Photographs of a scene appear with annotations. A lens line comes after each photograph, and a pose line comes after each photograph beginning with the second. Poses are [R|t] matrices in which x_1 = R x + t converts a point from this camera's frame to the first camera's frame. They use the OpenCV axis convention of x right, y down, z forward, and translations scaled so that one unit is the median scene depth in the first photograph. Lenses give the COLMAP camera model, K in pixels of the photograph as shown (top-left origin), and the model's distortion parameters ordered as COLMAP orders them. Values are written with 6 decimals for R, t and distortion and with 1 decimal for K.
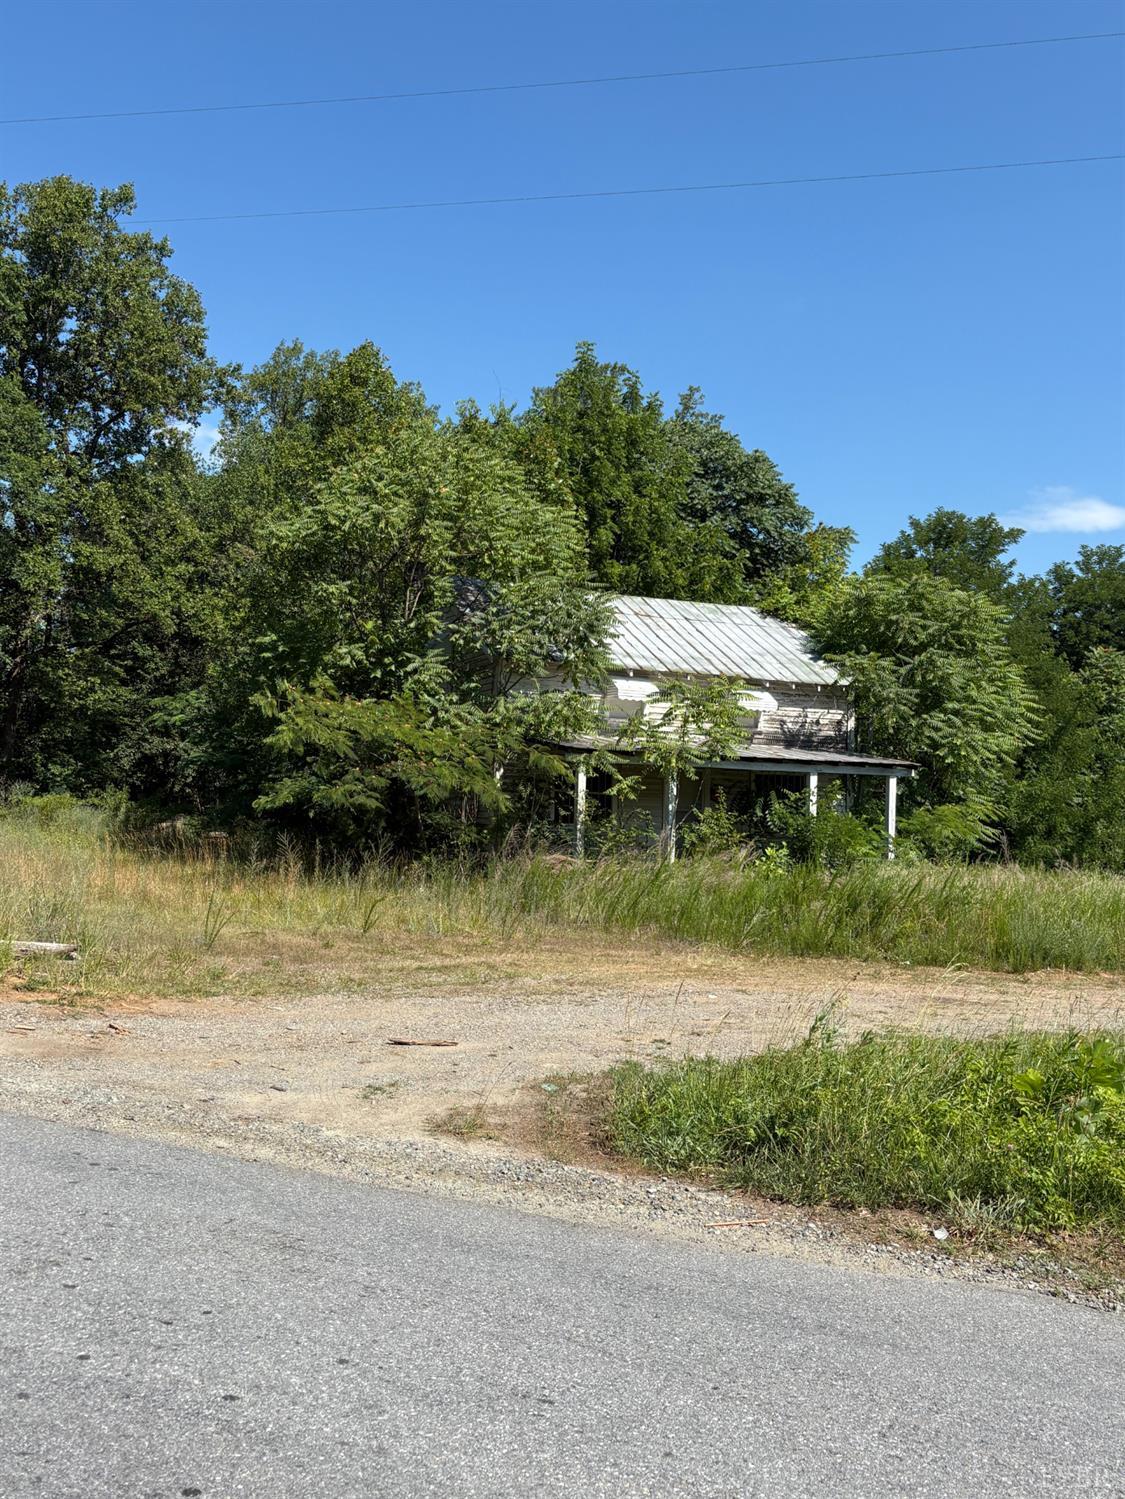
lens RADIAL K [[1397.6, 0, 570.8], [0, 1397.6, 746.8], [0, 0, 1]] dist [0.022674, 0.000000]
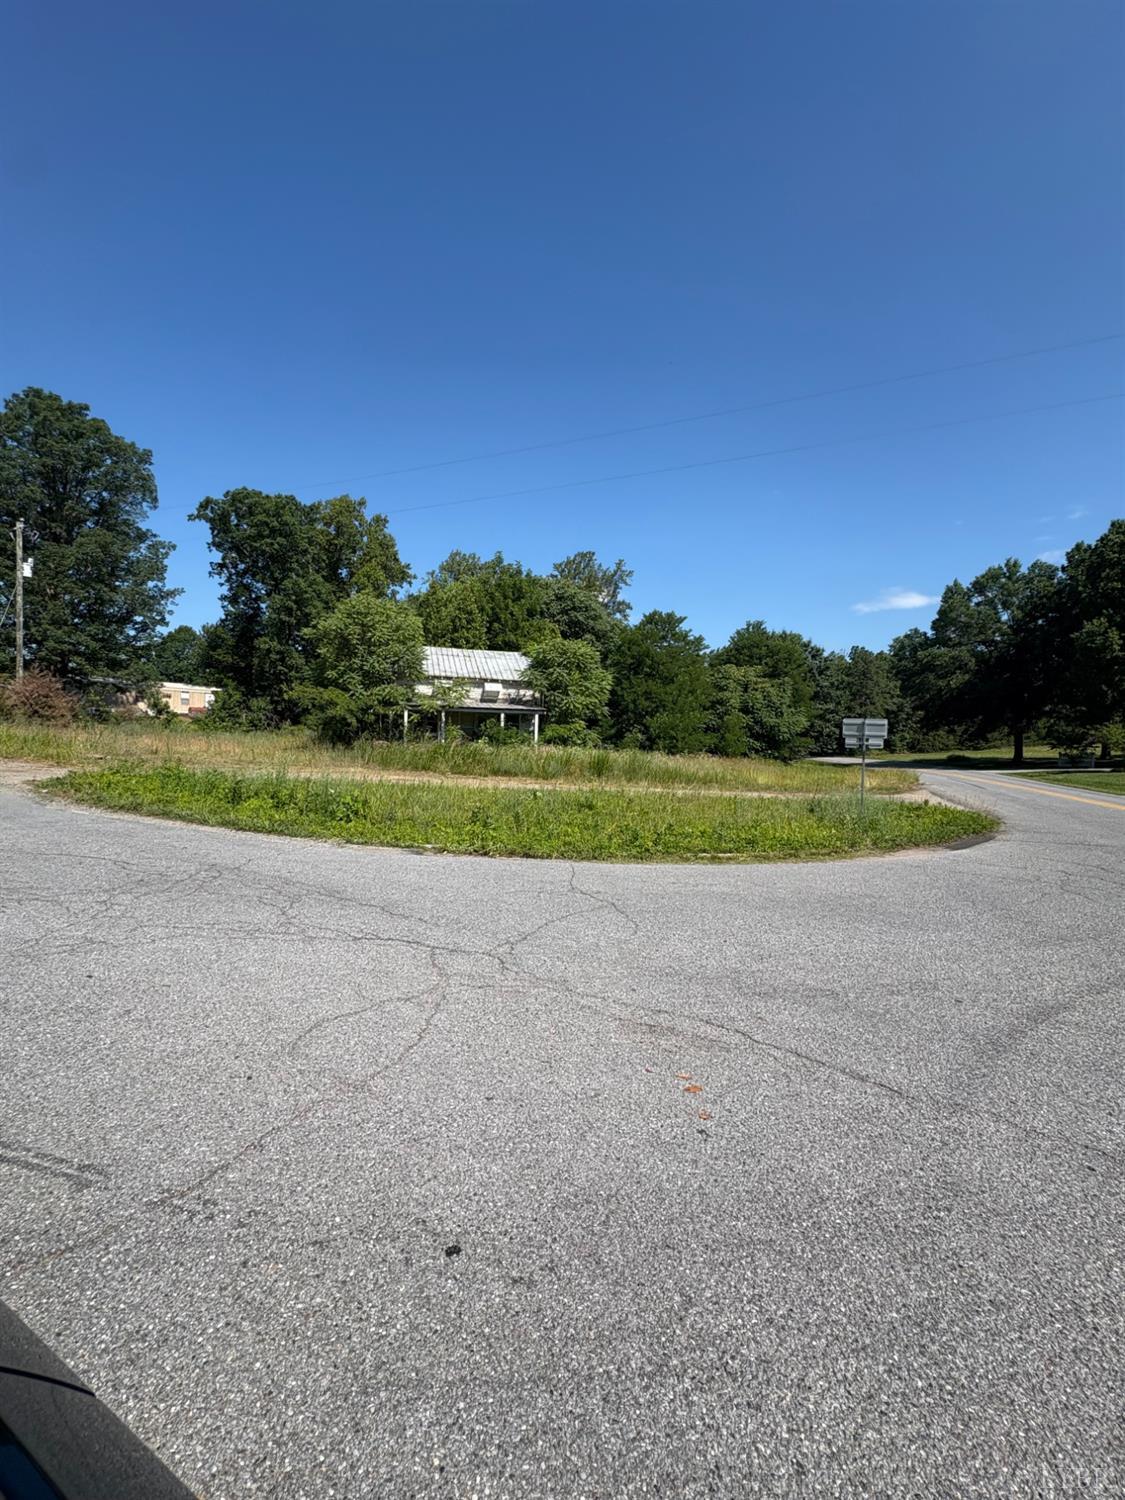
lens RADIAL K [[598.9, 0, 557.5], [0, 598.9, 738.7], [0, 0, 1]] dist [0.015389, 0.000135]
pose [[0.984196, -0.002418, -0.177068, 0.443064], [0.009982, 0.999074, 0.041845, 0.018707], [0.176803, -0.042951, 0.983309, -0.126594]]
